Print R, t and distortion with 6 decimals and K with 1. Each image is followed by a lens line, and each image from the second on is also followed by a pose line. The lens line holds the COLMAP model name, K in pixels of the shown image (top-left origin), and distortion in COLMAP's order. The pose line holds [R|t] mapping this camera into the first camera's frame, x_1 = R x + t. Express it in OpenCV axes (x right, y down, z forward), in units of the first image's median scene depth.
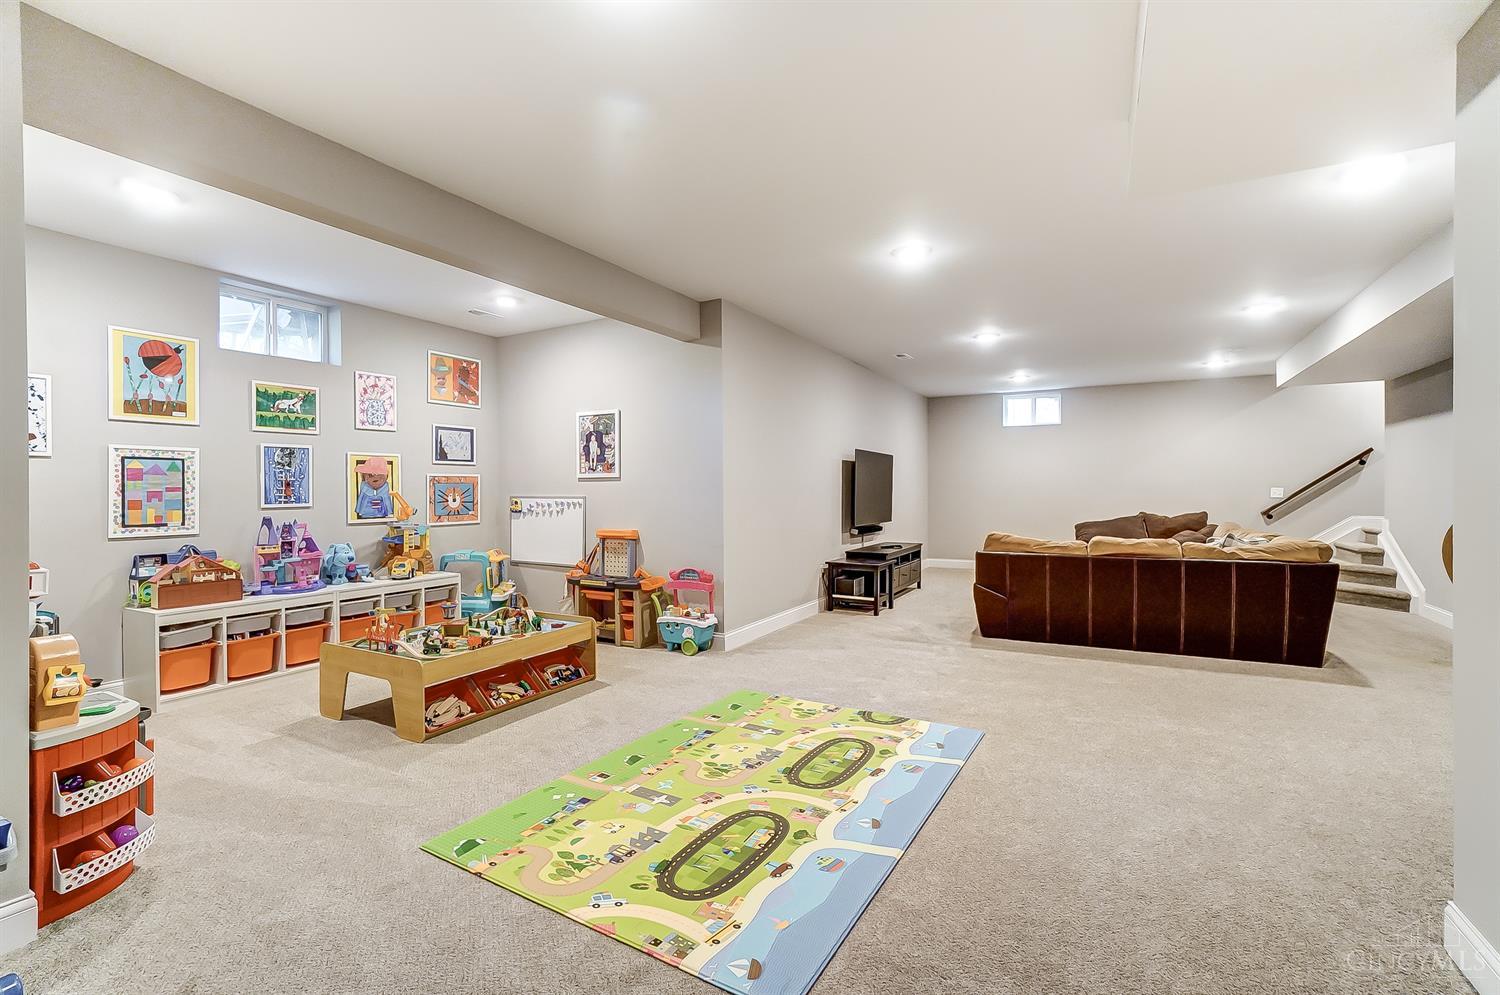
lens RADIAL K [[682.2, 0, 731.0], [0, 682.2, 484.3], [0, 0, 1]] dist [-0.012574, 0.000521]
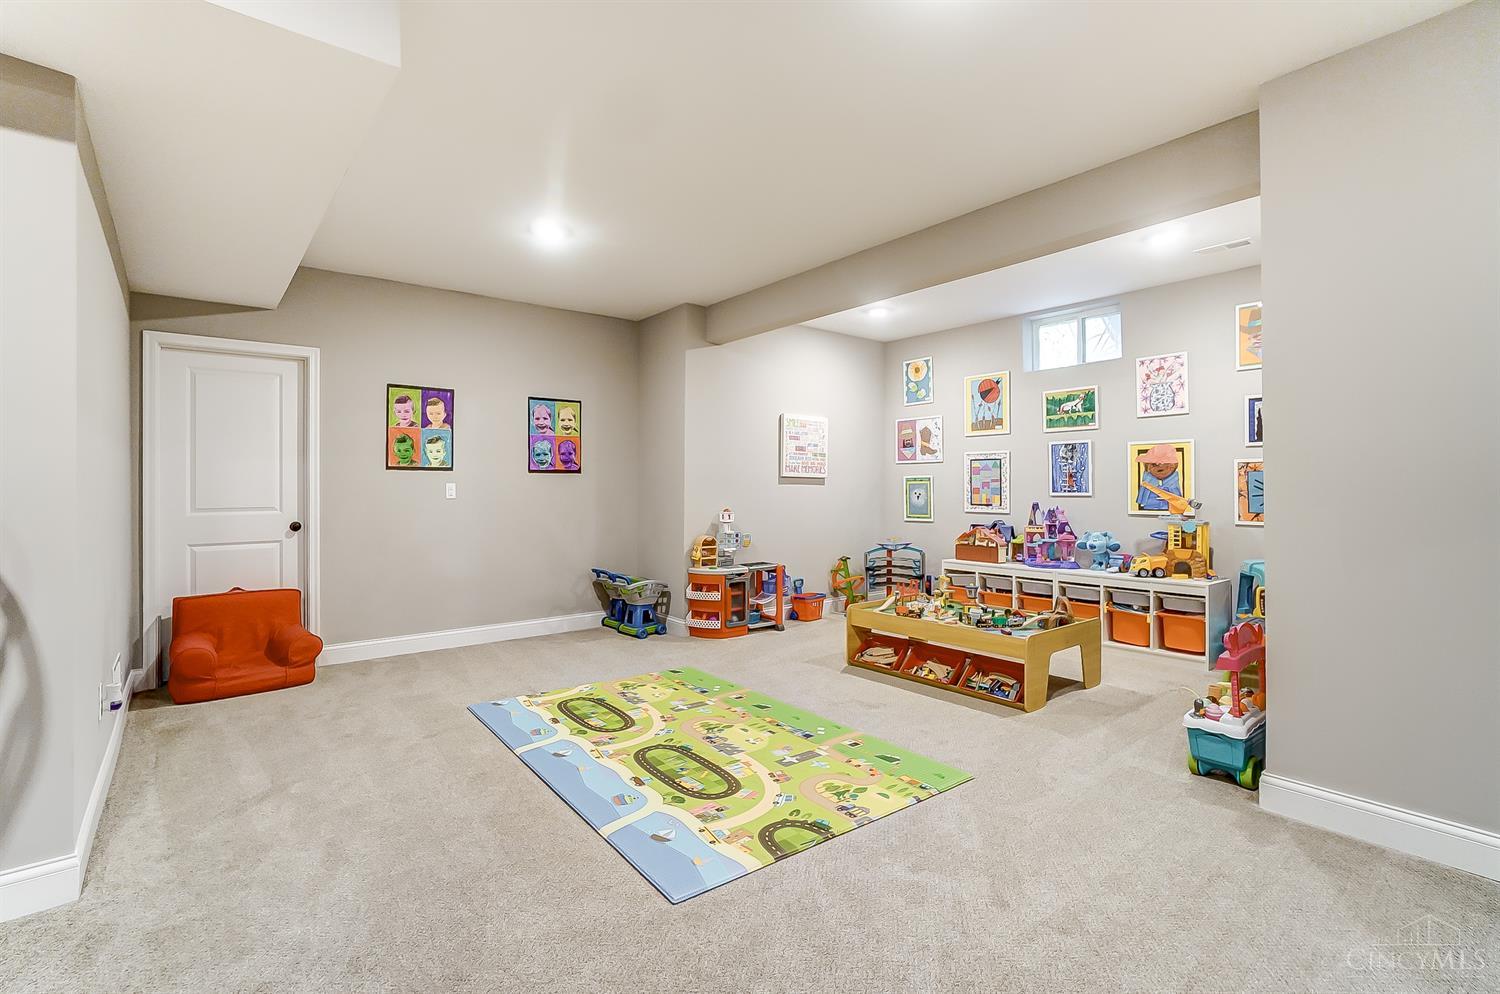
lens RADIAL K [[682.2, 0, 731.0], [0, 682.2, 483.8], [0, 0, 1]] dist [-0.012574, 0.000521]
pose [[-0.375577, 0.001380, -0.926790, 0.723383], [0.010732, 0.999938, -0.002860, 0.012645], [0.926729, -0.011021, -0.375569, 1.032336]]
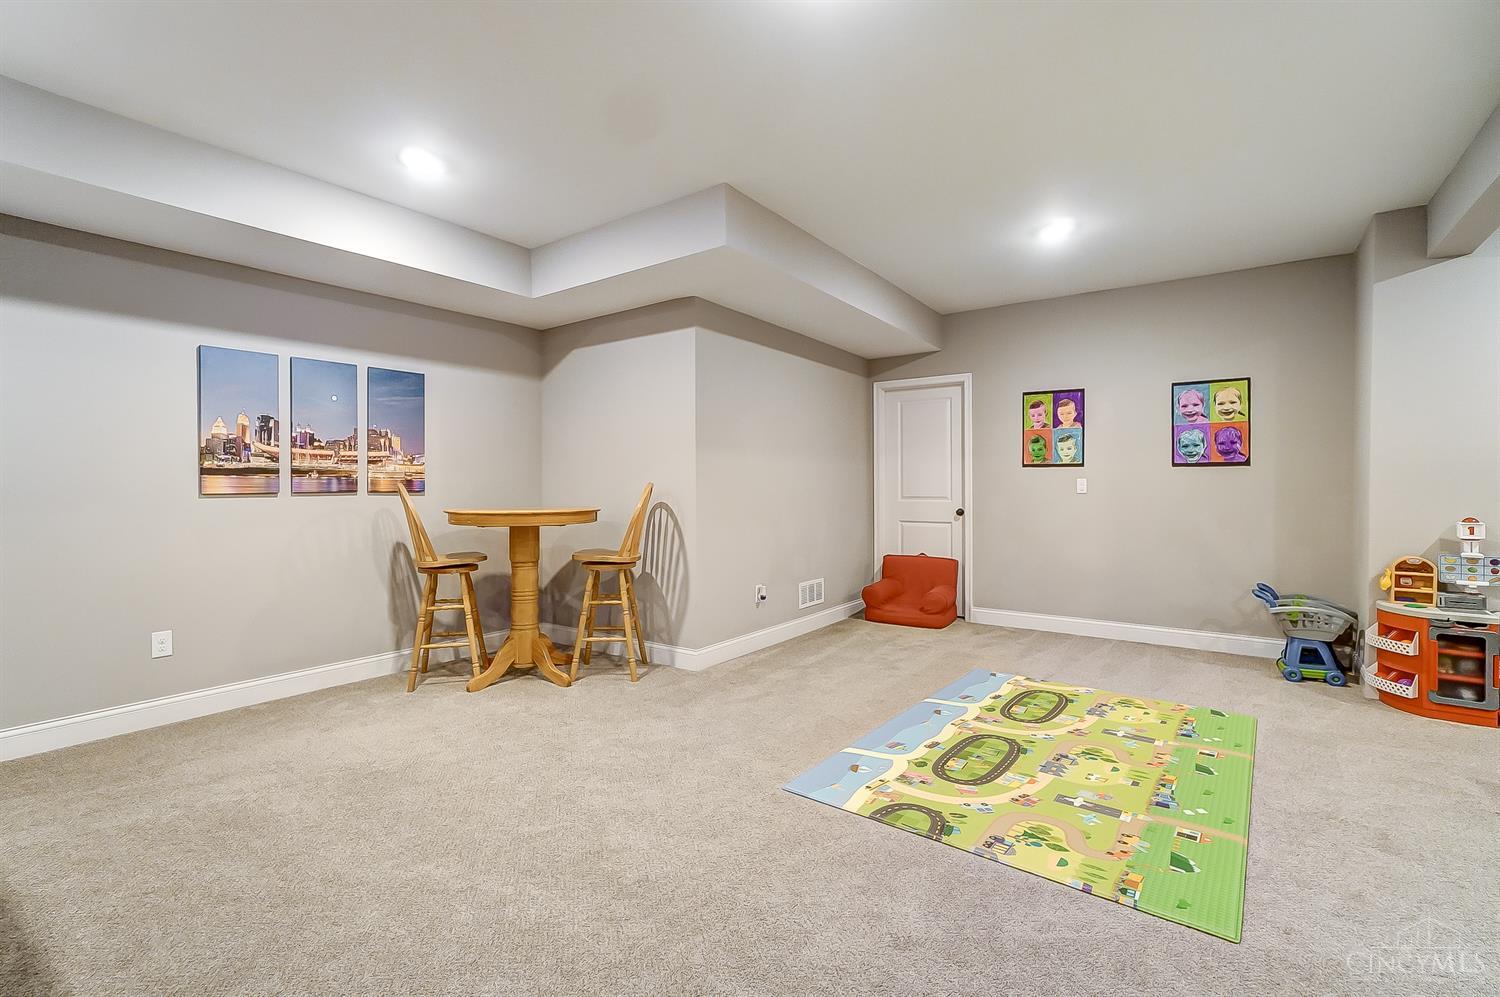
lens RADIAL K [[682.2, 0, 731.0], [0, 682.2, 485.3], [0, 0, 1]] dist [-0.012574, 0.000521]
pose [[-0.992582, 0.004526, 0.121494, 0.275787], [0.004018, 0.999982, -0.004427, 0.018394], [-0.121512, -0.003906, -0.992582, 1.456539]]
